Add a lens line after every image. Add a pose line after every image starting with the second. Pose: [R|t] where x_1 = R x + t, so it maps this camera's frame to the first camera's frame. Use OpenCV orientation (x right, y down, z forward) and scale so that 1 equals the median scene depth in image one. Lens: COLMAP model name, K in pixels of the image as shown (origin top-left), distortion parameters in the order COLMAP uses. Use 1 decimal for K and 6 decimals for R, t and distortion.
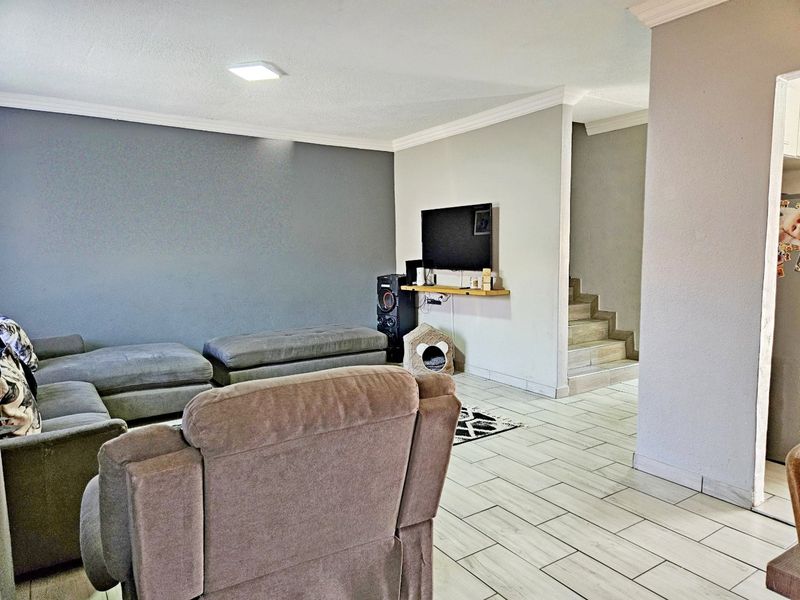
lens RADIAL K [[534.1, 0, 400.8], [0, 534.1, 301.4], [0, 0, 1]] dist [0.058448, -0.033308]
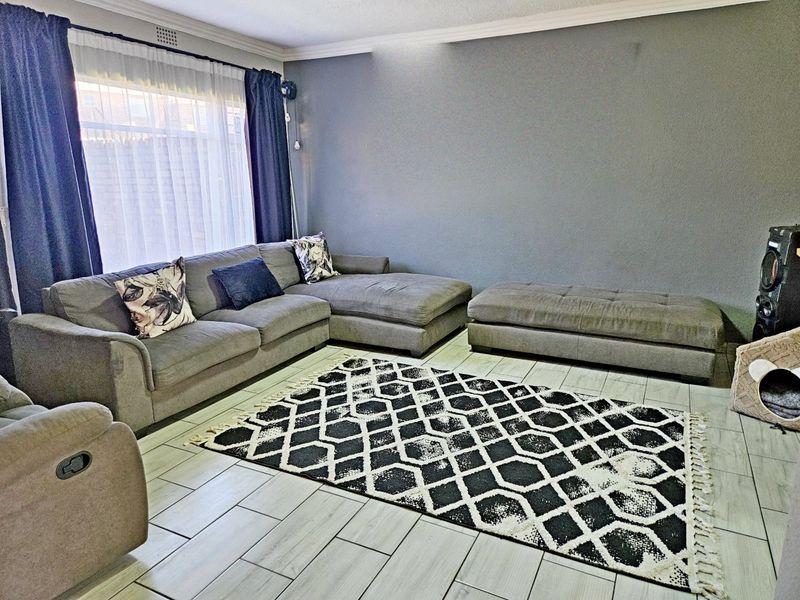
lens RADIAL K [[534.1, 0, 400.1], [0, 534.1, 298.7], [0, 0, 1]] dist [0.058448, -0.033308]
pose [[0.478391, 0.202985, -0.854365, 0.418183], [-0.083558, 0.979025, 0.185816, -0.068713], [0.874163, -0.017504, 0.485317, 0.541054]]
